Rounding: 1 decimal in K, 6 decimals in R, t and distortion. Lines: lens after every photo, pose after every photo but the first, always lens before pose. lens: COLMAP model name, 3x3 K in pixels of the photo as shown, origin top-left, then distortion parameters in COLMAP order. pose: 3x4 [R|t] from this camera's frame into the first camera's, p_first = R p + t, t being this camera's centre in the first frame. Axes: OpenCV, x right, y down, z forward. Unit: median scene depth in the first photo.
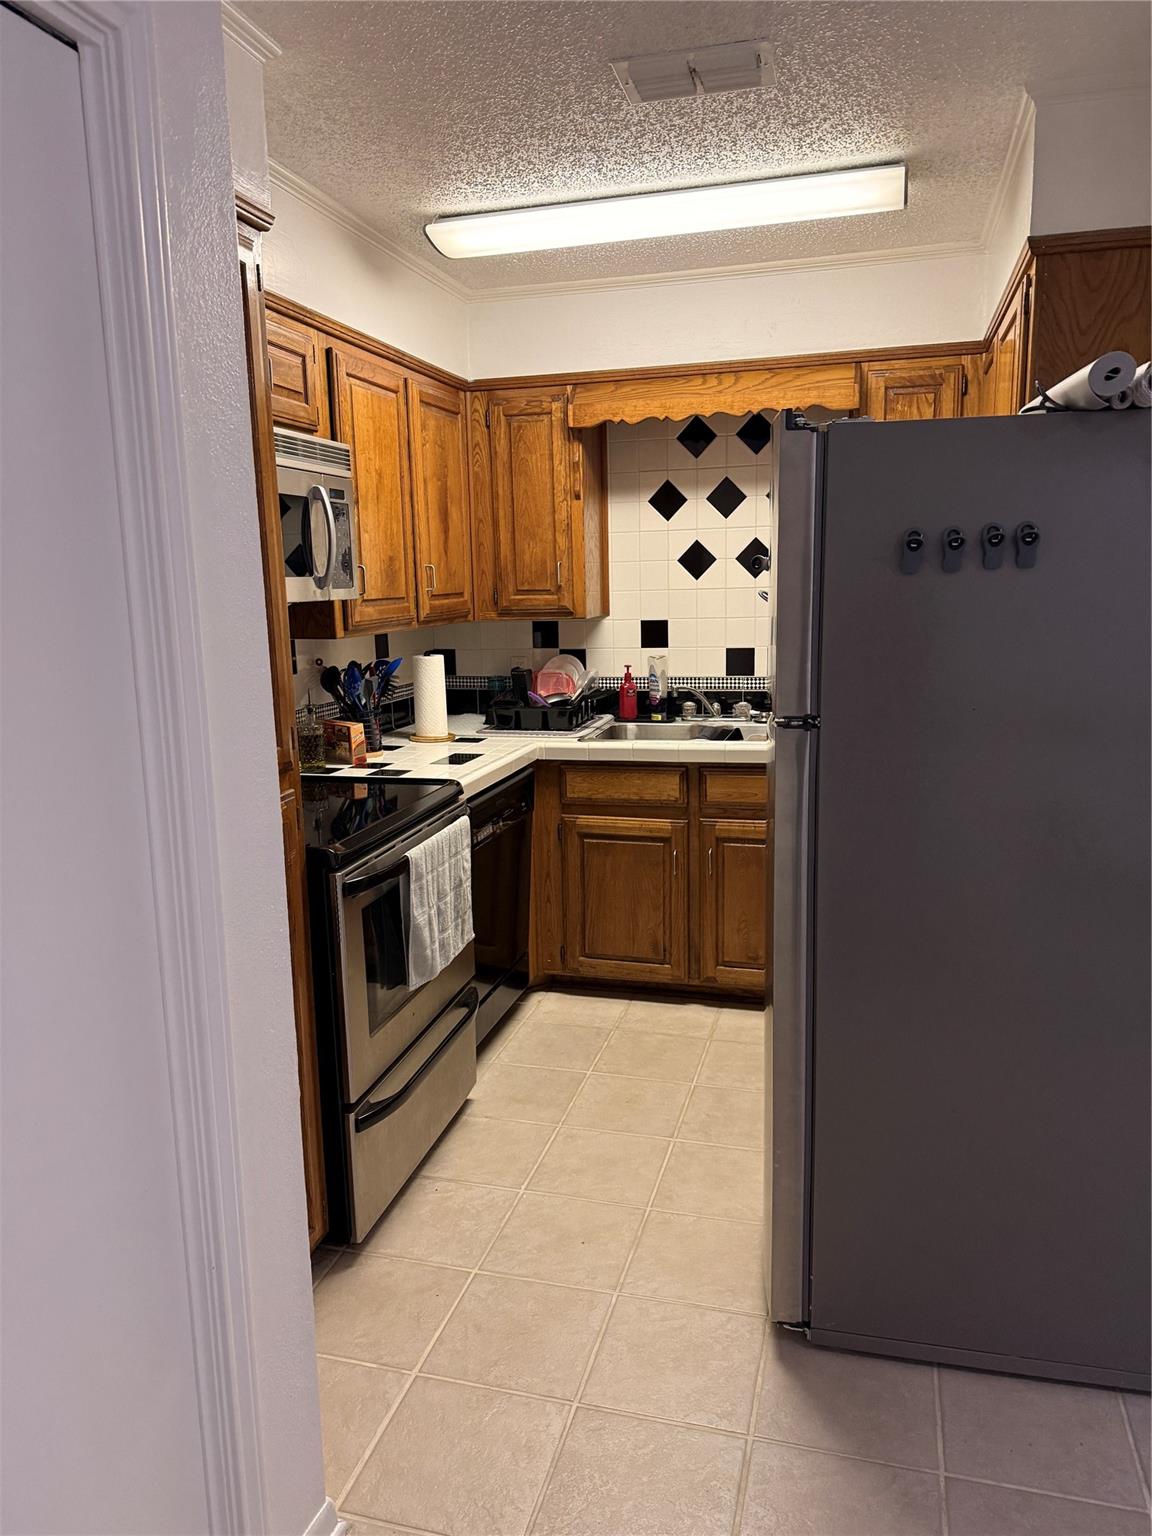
lens RADIAL K [[1065.9, 0, 576.3], [0, 1065.9, 768.9], [0, 0, 1]] dist [0.130850, -0.215275]
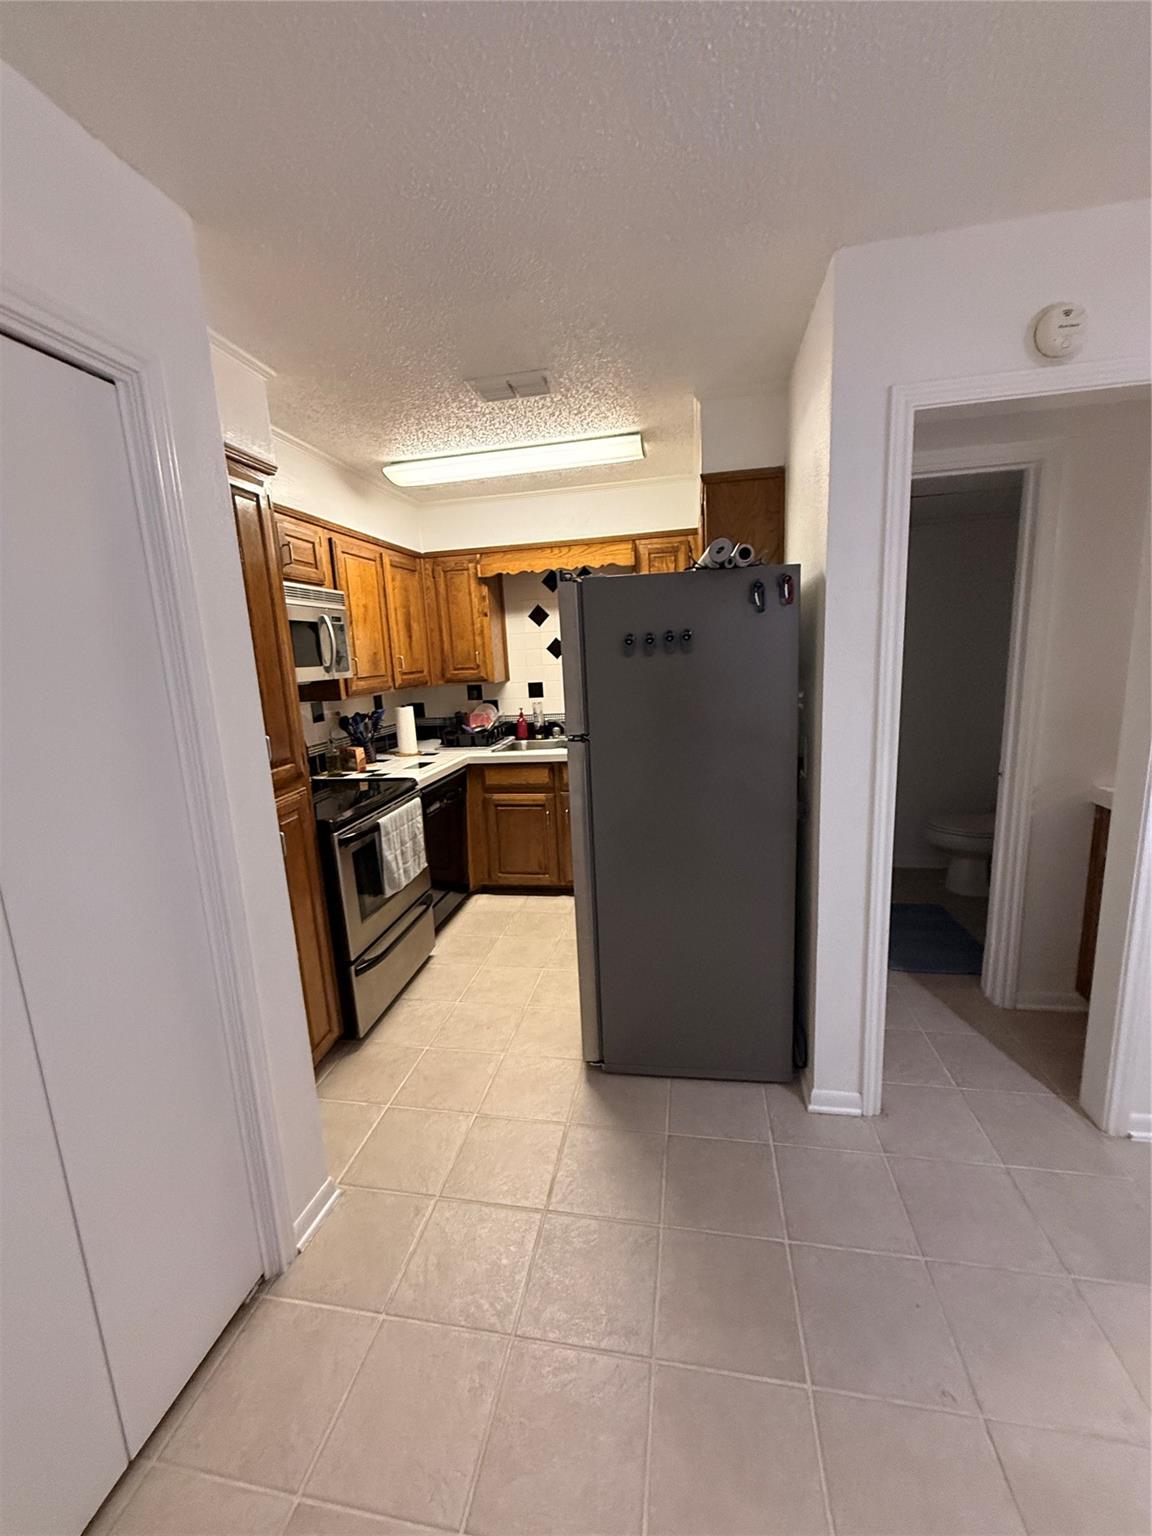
lens RADIAL K [[611.5, 0, 575.0], [0, 611.5, 767.8], [0, 0, 1]] dist [-0.000162, -0.000221]
pose [[0.995995, -0.044901, 0.077319, 0.062114], [0.044652, 0.998990, 0.004948, 0.000800], [-0.077463, -0.001476, 0.996994, -0.023729]]
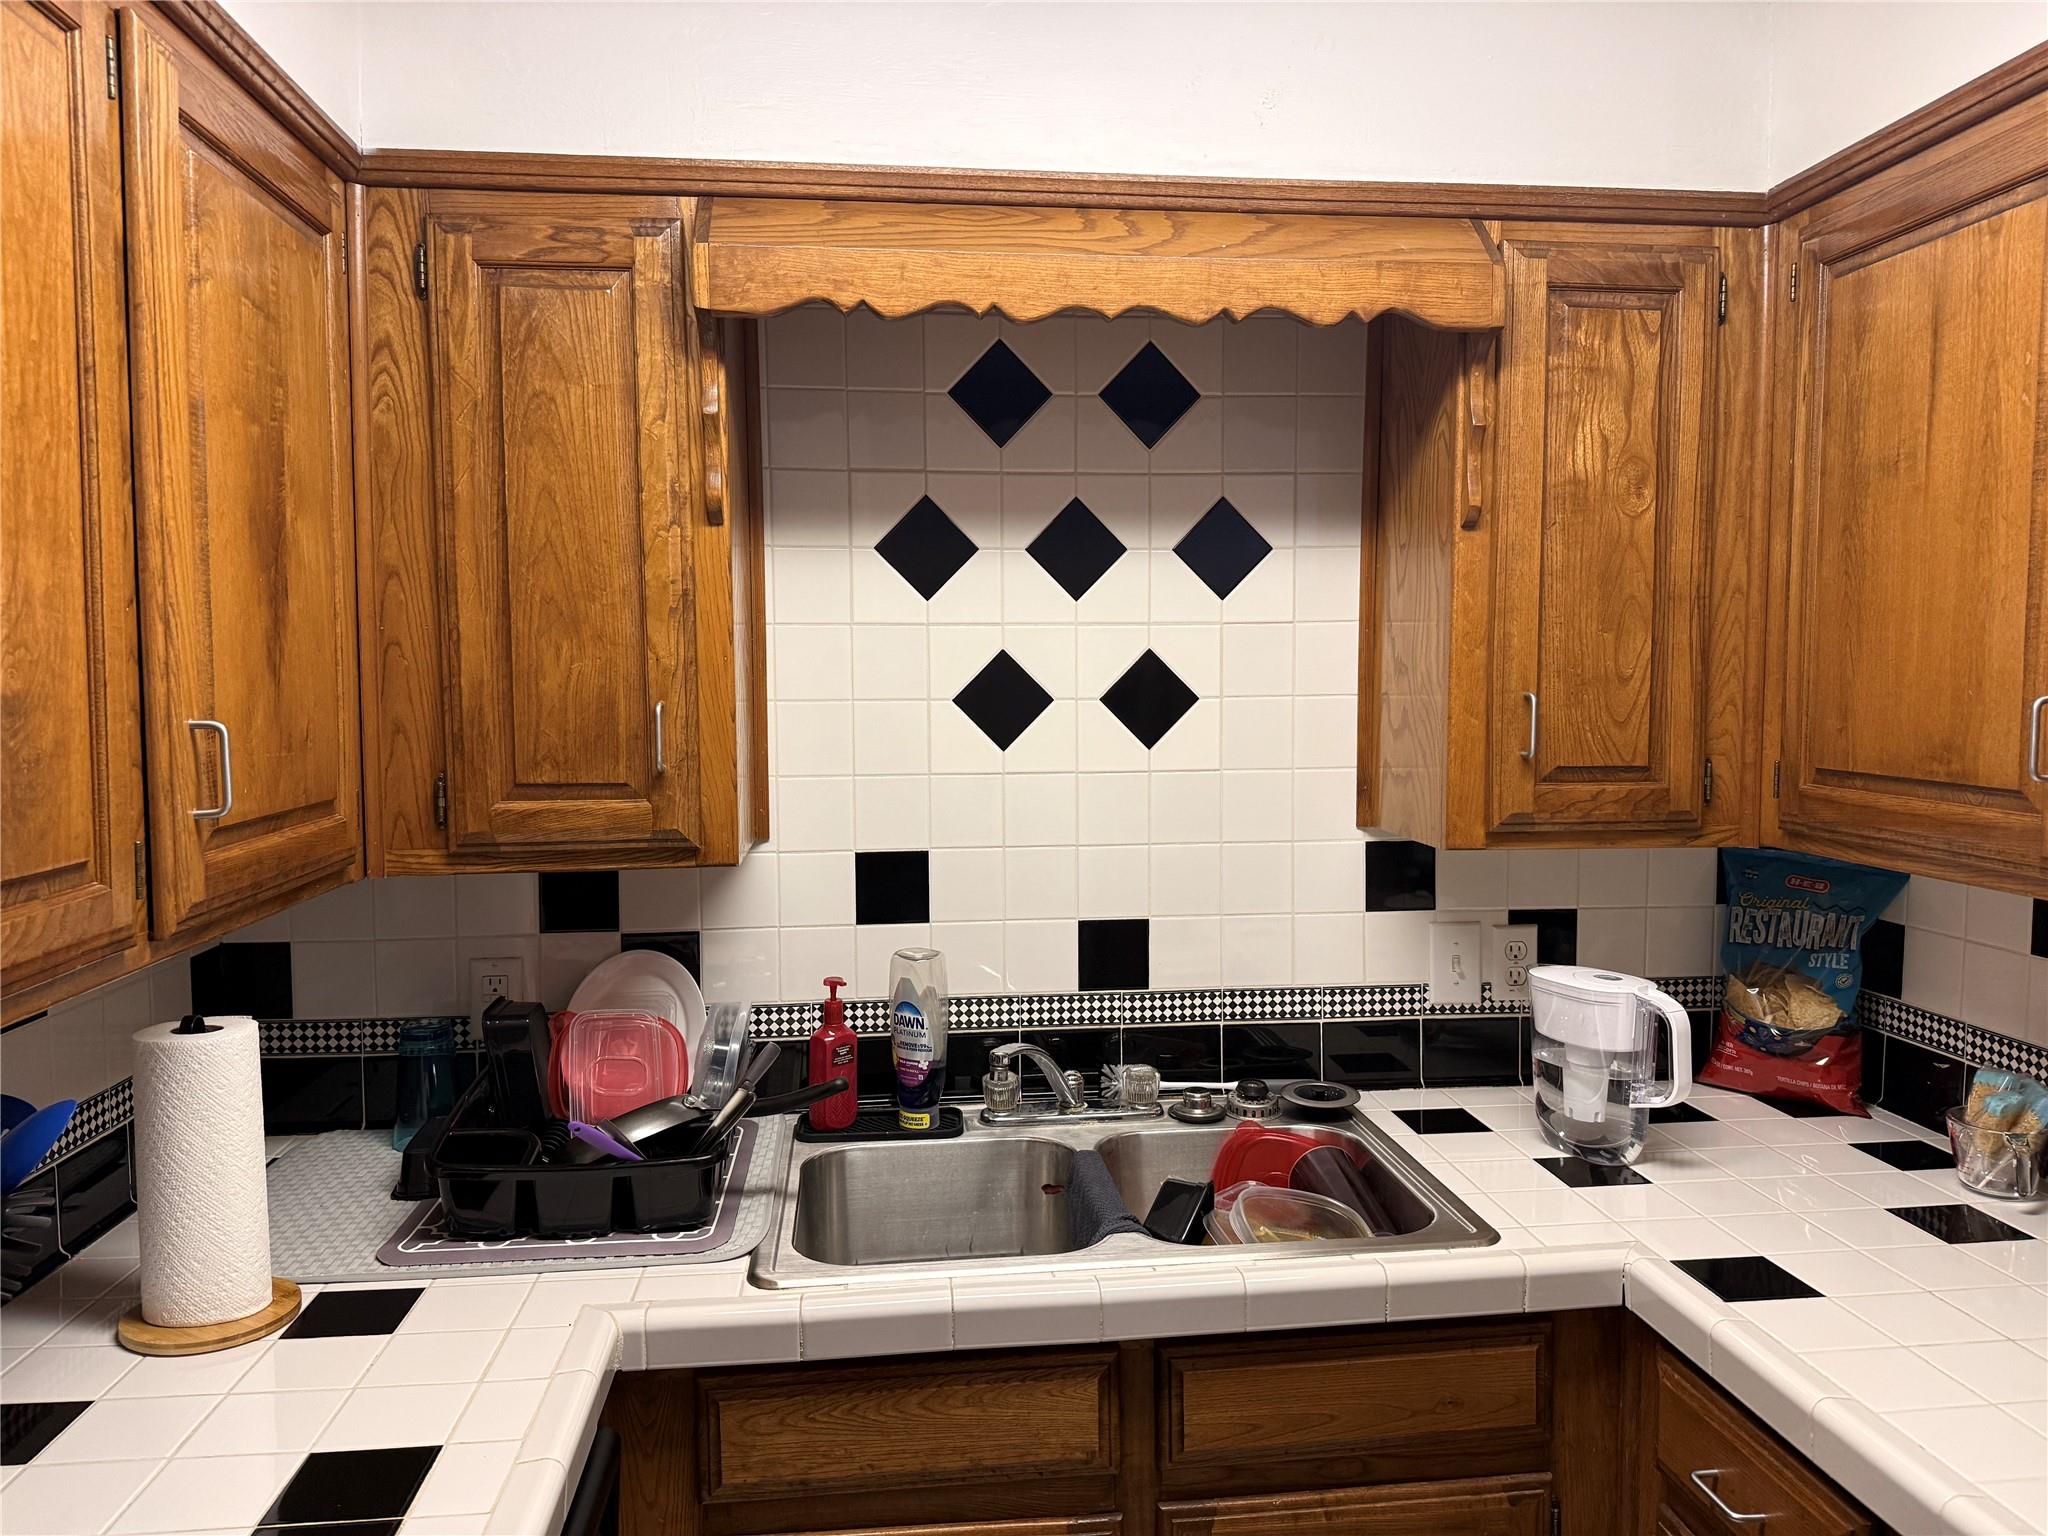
lens RADIAL K [[1421.3, 0, 1024.0], [0, 1421.3, 768.0], [0, 0, 1]] dist [0.130850, -0.215275]
pose [[0.928747, -0.005405, 0.370676, -0.081379], [0.050553, 0.992400, -0.112192, -0.126081], [-0.367252, 0.122937, 0.921961, 0.590538]]
